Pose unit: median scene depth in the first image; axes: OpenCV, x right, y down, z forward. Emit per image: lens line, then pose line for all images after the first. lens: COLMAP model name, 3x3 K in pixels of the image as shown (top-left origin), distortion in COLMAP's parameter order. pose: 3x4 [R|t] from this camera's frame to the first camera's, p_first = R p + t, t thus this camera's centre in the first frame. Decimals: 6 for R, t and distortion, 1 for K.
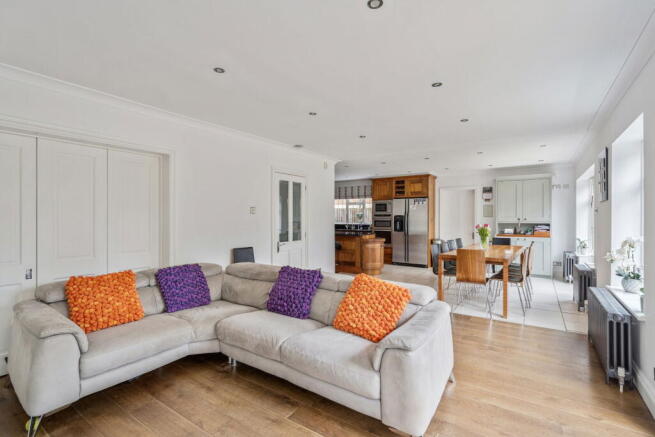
lens RADIAL K [[300.7, 0, 327.7], [0, 300.7, 216.8], [0, 0, 1]] dist [0.003310, 0.000043]
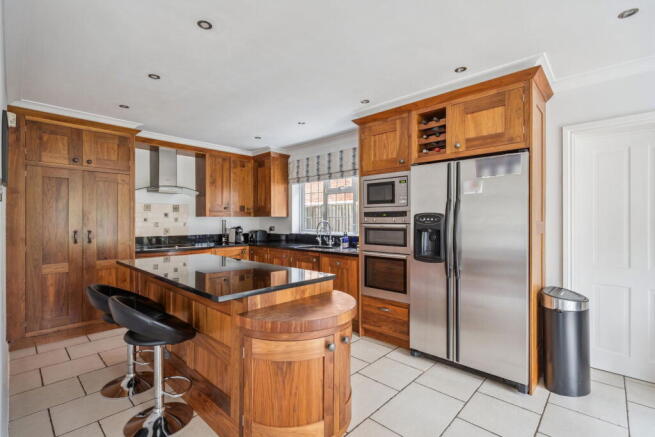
lens RADIAL K [[300.7, 0, 327.8], [0, 300.7, 221.5], [0, 0, 1]] dist [0.003310, 0.000043]
pose [[0.989576, 0.000828, -0.144006, 0.172992], [-0.000168, 0.999989, 0.004592, 0.002862], [0.144008, -0.004520, 0.989566, 0.647033]]
